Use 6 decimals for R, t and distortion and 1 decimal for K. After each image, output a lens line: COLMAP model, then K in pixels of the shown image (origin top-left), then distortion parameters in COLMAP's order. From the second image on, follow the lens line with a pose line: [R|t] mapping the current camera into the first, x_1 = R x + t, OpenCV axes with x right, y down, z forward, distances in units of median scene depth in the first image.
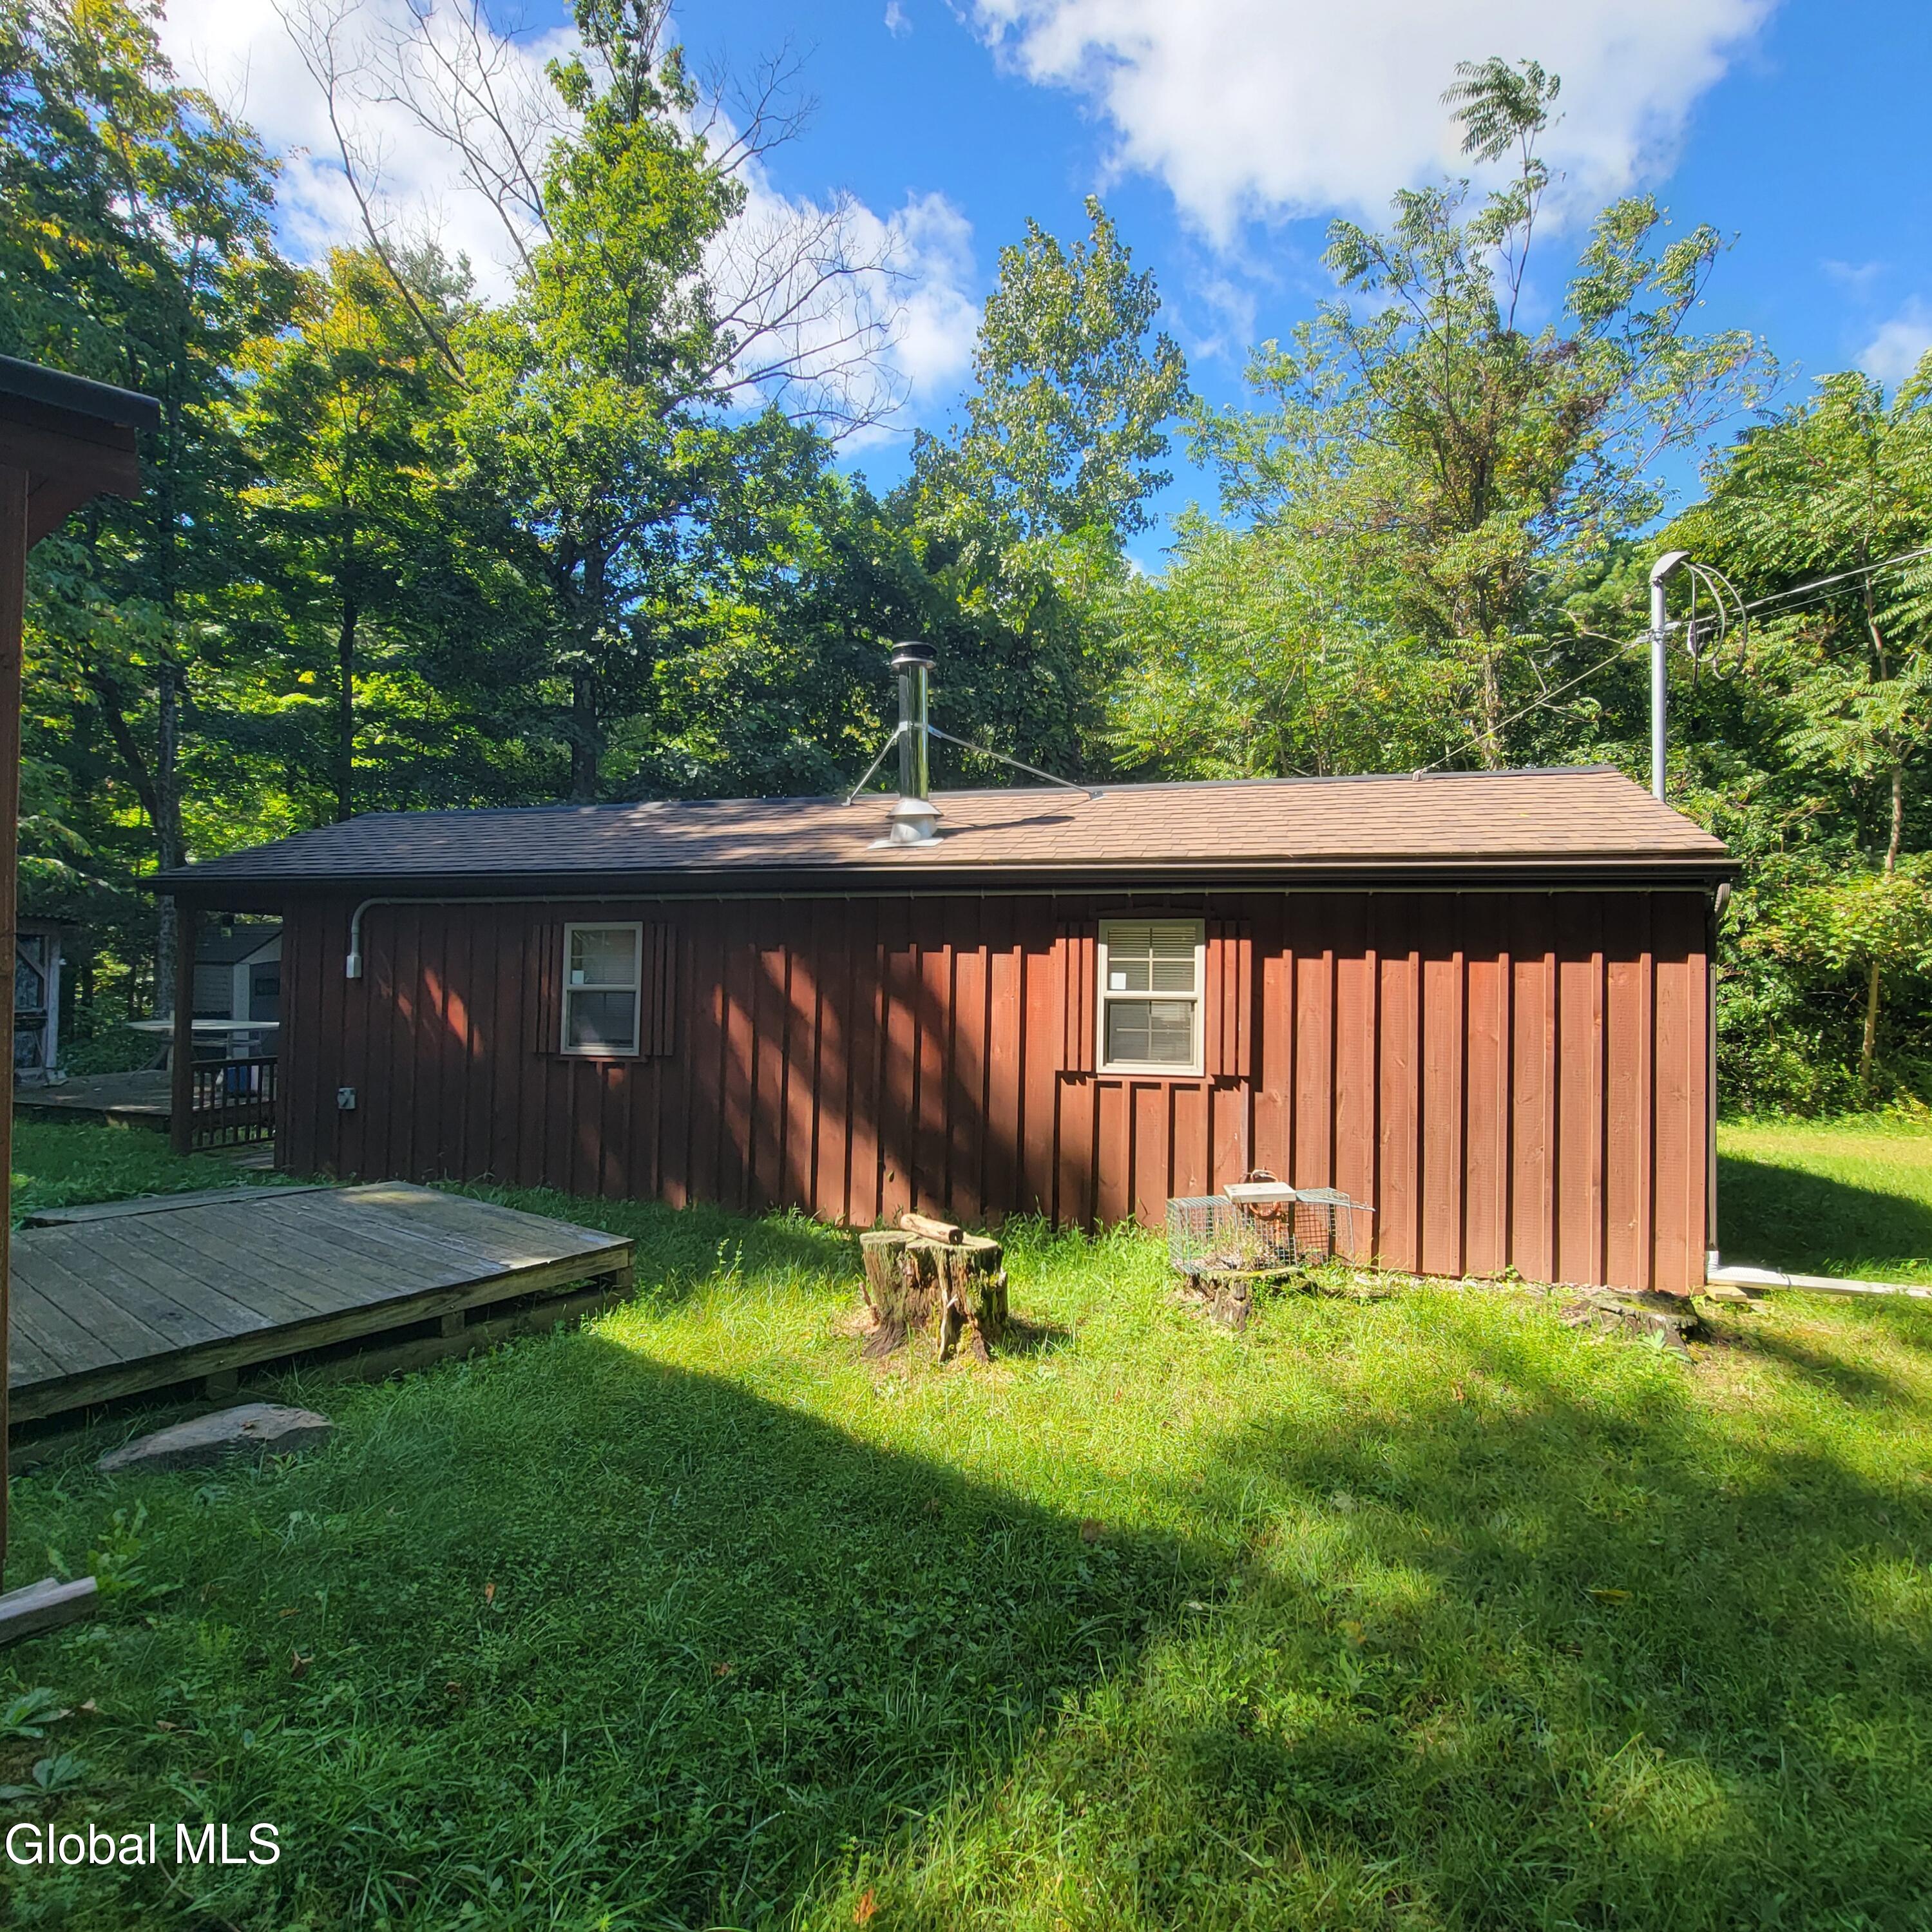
lens RADIAL K [[1078.7, 0, 966.0], [0, 1078.7, 966.0], [0, 0, 1]] dist [-0.000835, -0.022456]
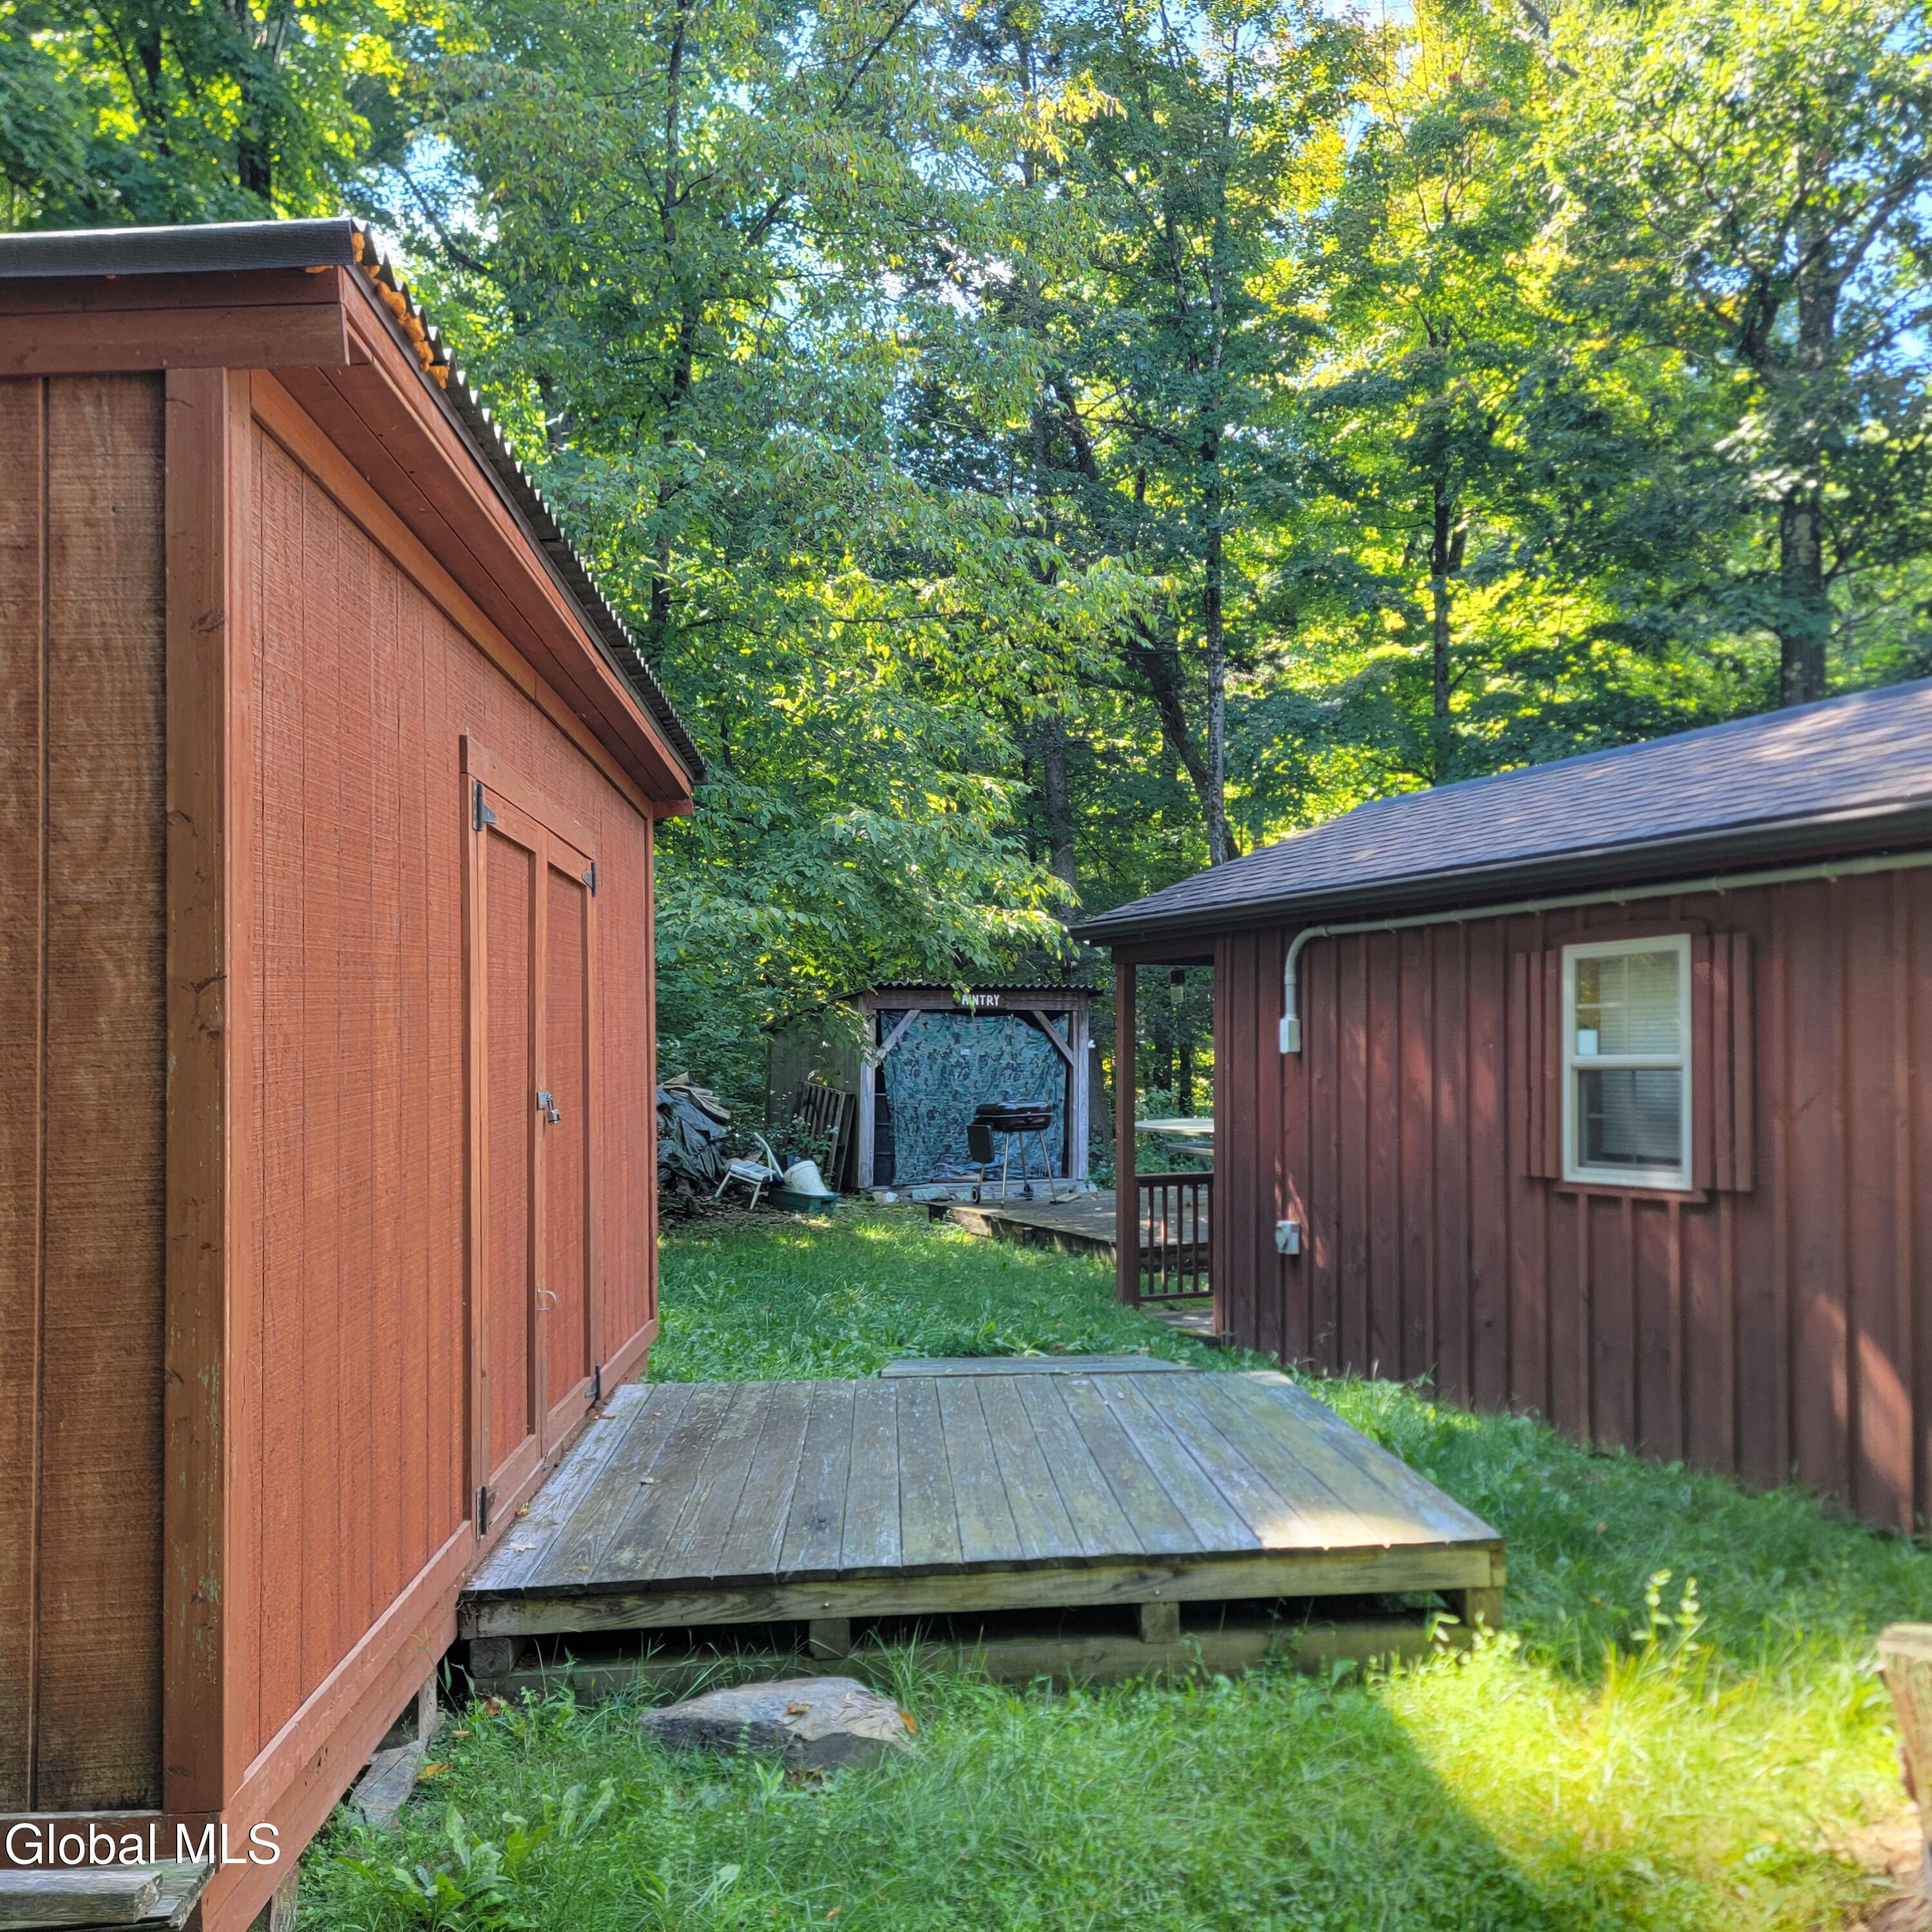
lens RADIAL K [[1758.1, 0, 967.6], [0, 1758.1, 1013.0], [0, 0, 1]] dist [0.087411, -0.087138]
pose [[0.657566, -0.038302, -0.752423, 0.119860], [0.027312, 0.999262, -0.026999, 0.010914], [0.752902, -0.002797, 0.658127, 0.156224]]
